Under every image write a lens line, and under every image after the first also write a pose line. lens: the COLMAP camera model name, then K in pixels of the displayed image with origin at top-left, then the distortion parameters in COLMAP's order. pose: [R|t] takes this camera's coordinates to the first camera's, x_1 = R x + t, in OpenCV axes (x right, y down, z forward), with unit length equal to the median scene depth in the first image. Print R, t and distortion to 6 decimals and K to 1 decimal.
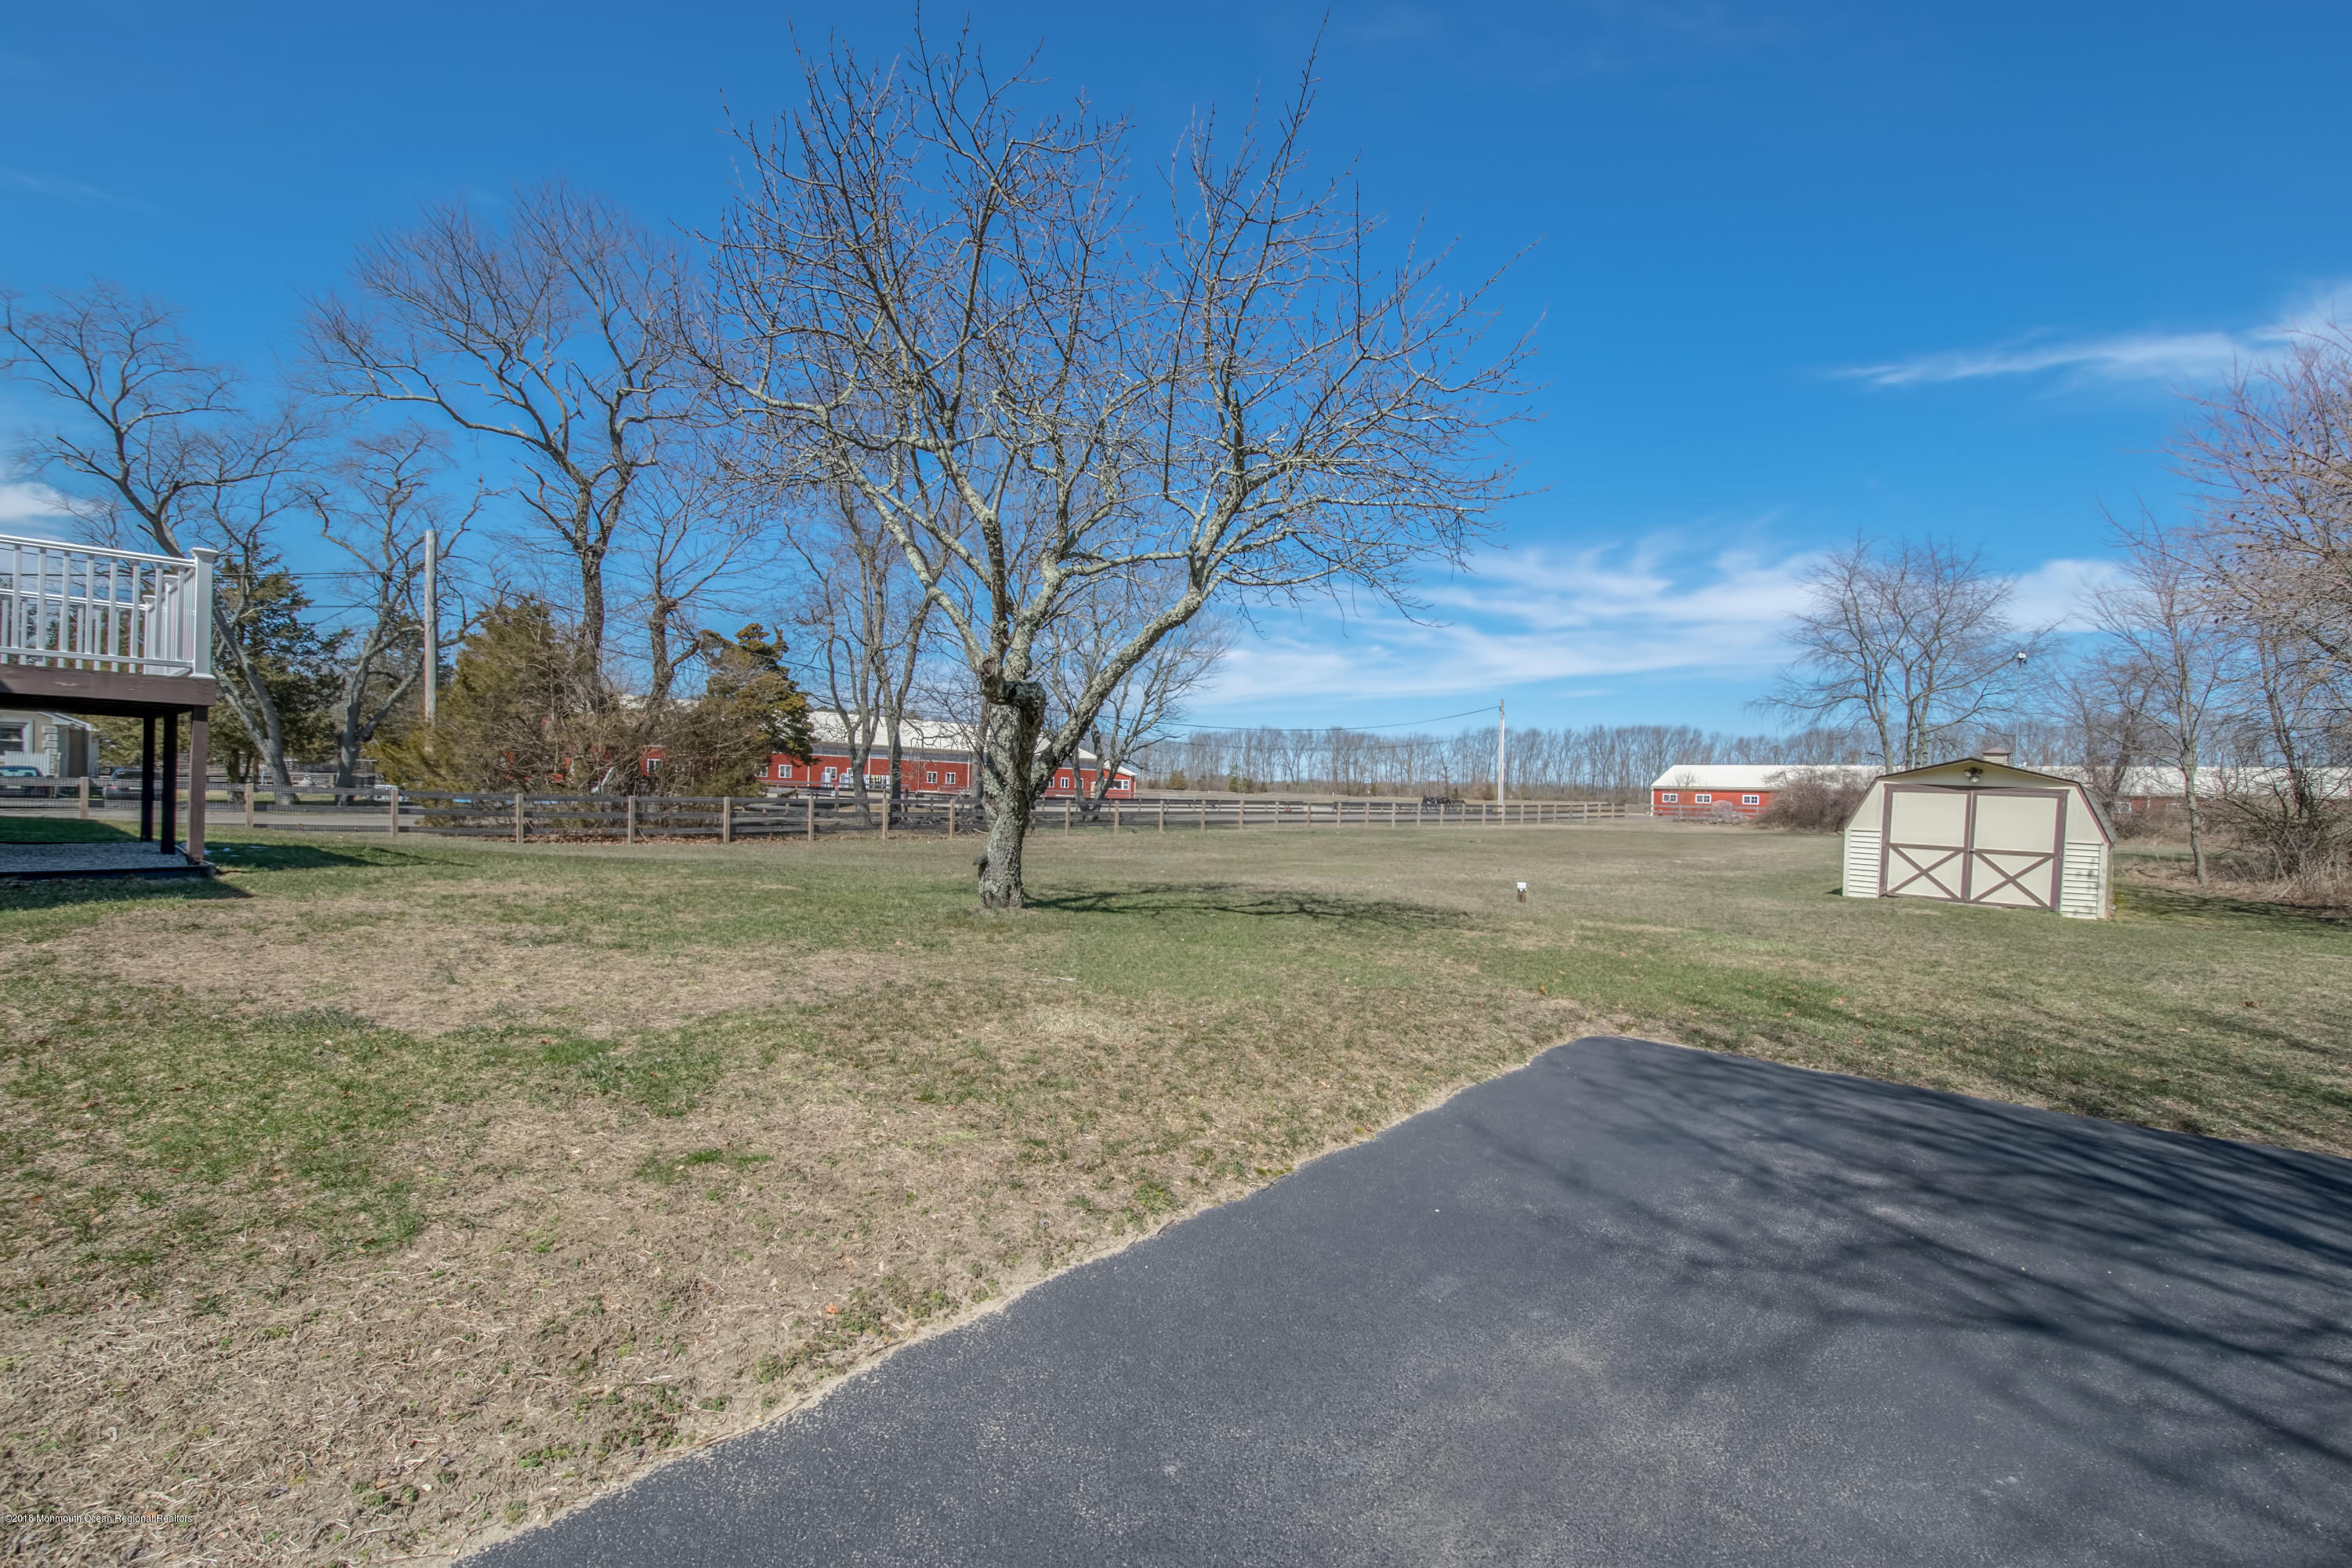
lens RADIAL K [[1007.3, 0, 1176.0], [0, 1007.3, 784.0], [0, 0, 1]] dist [-0.001497, -0.000549]
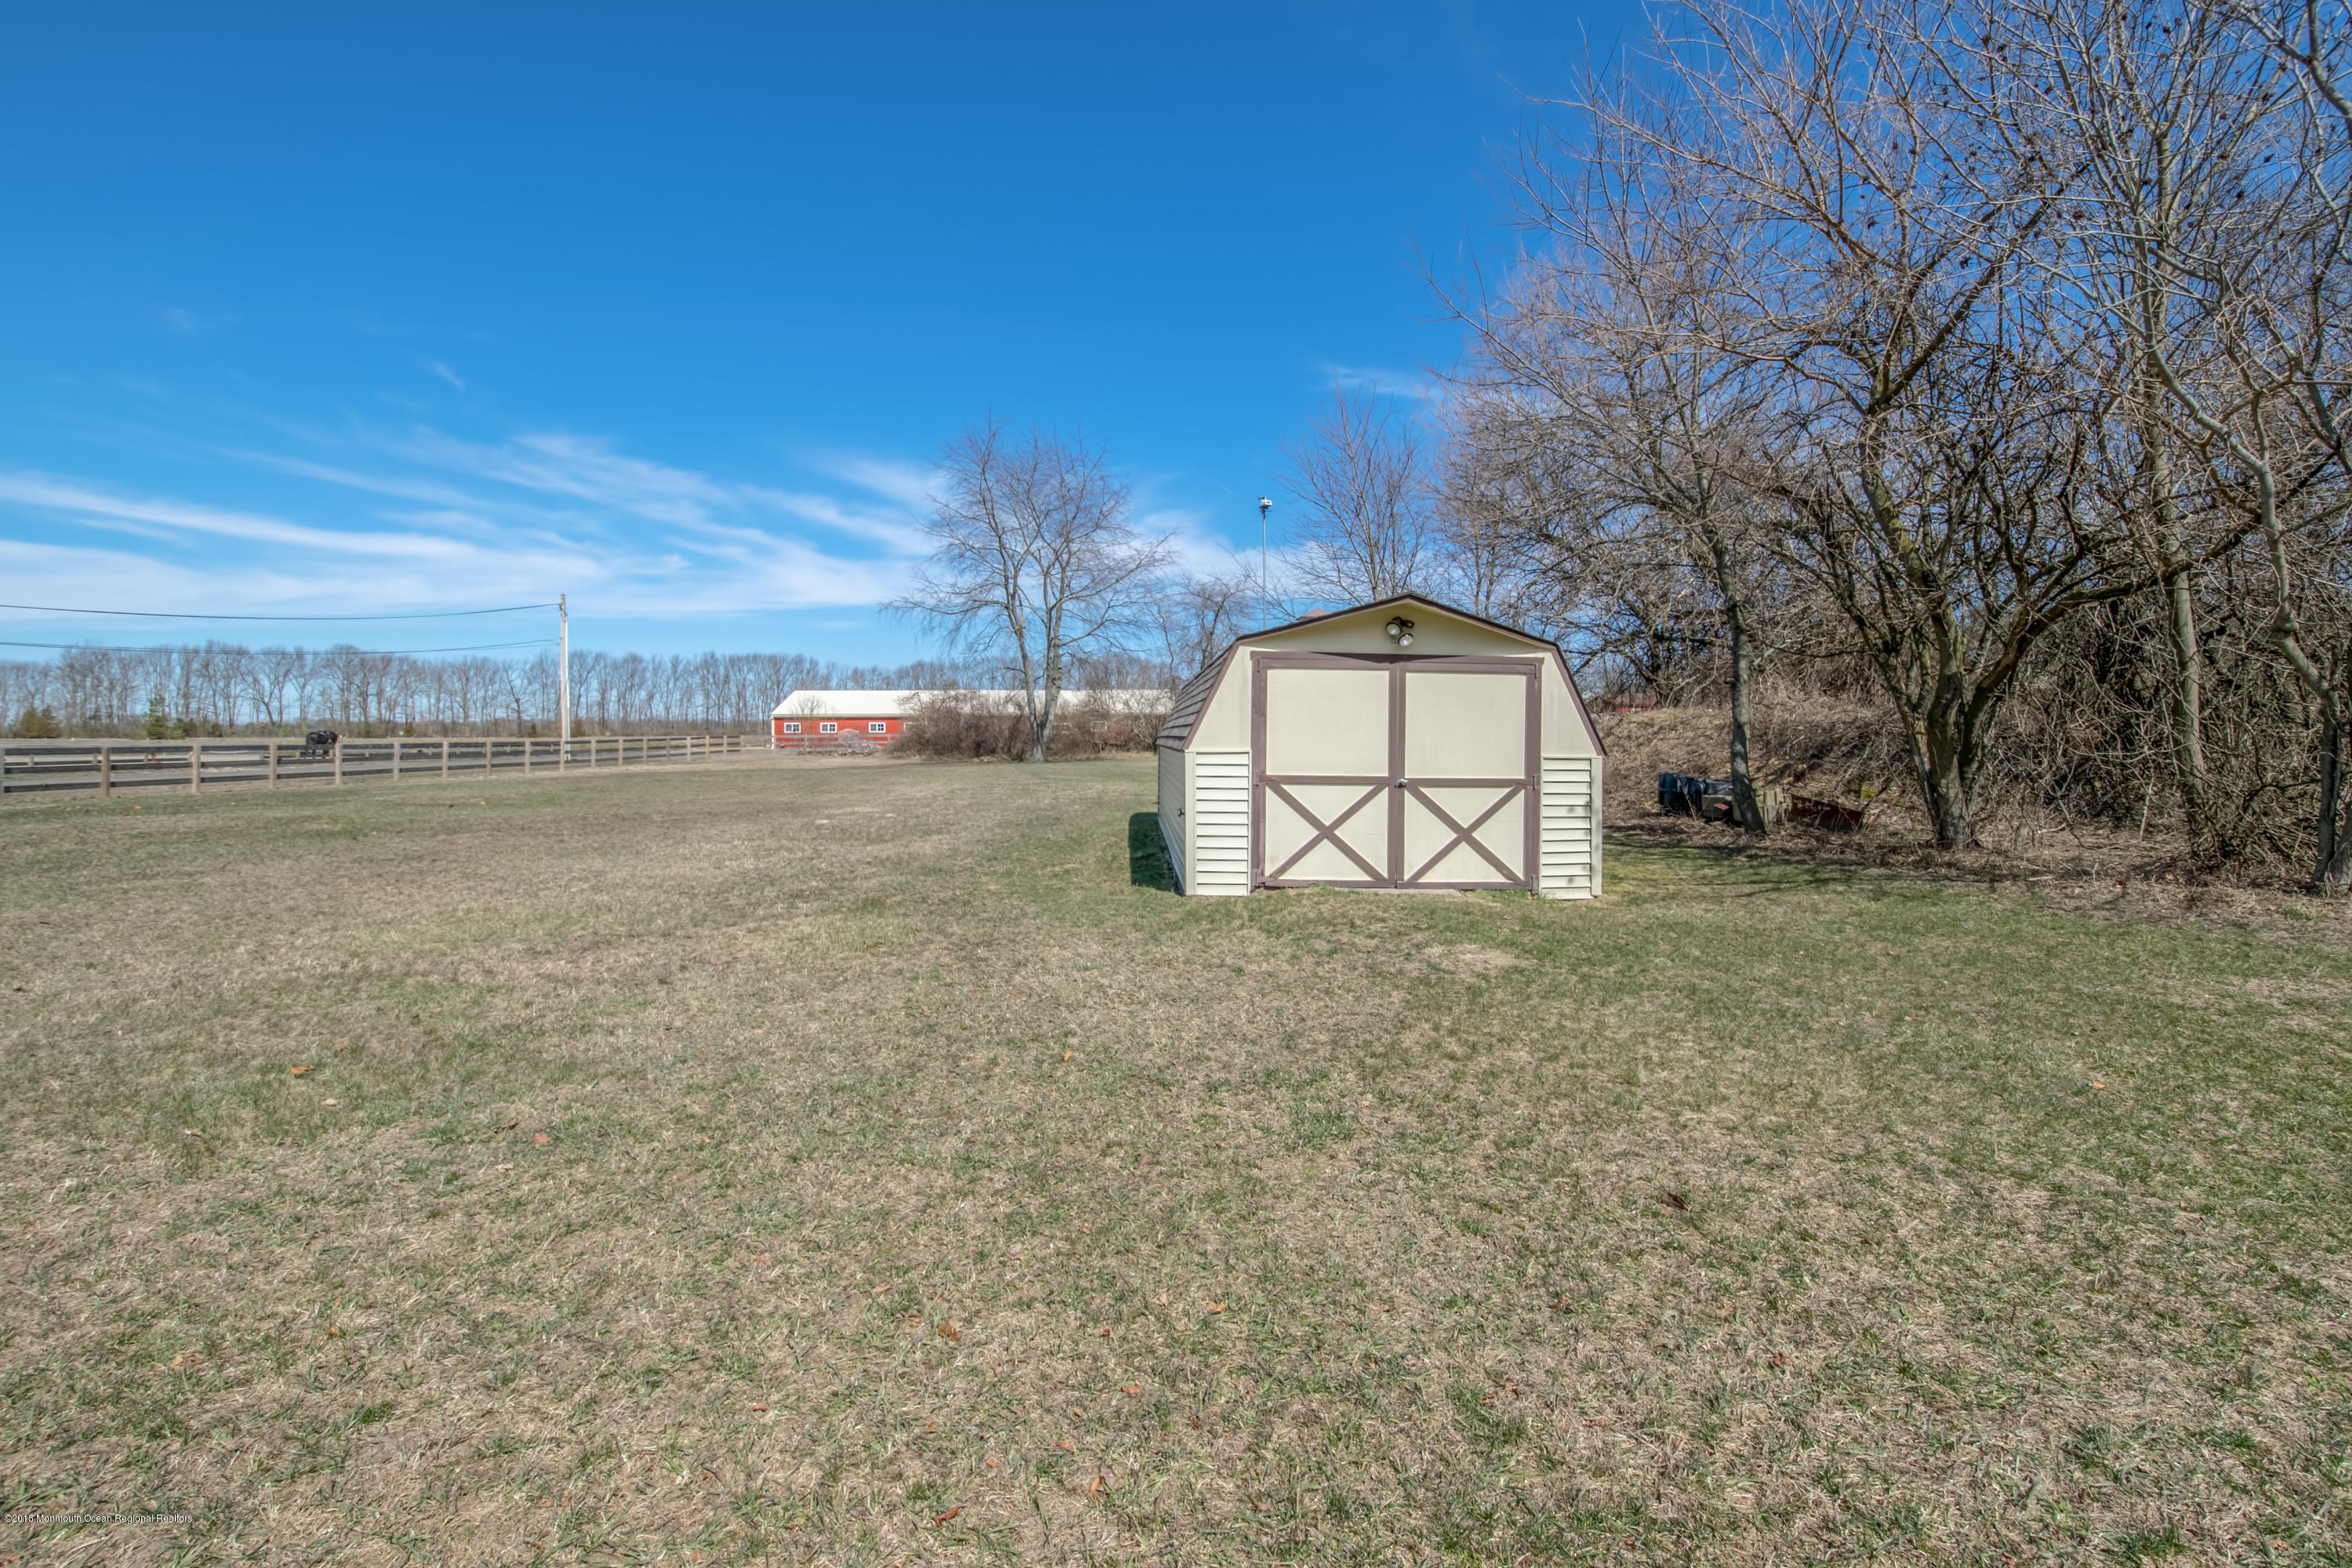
lens RADIAL K [[1007.3, 0, 1176.0], [0, 1007.3, 784.0], [0, 0, 1]] dist [-0.001497, -0.000549]
pose [[0.679543, -0.063252, 0.730904, 0.082456], [0.017189, 0.997376, 0.070332, 0.007021], [-0.733434, -0.035230, 0.678847, 0.176348]]
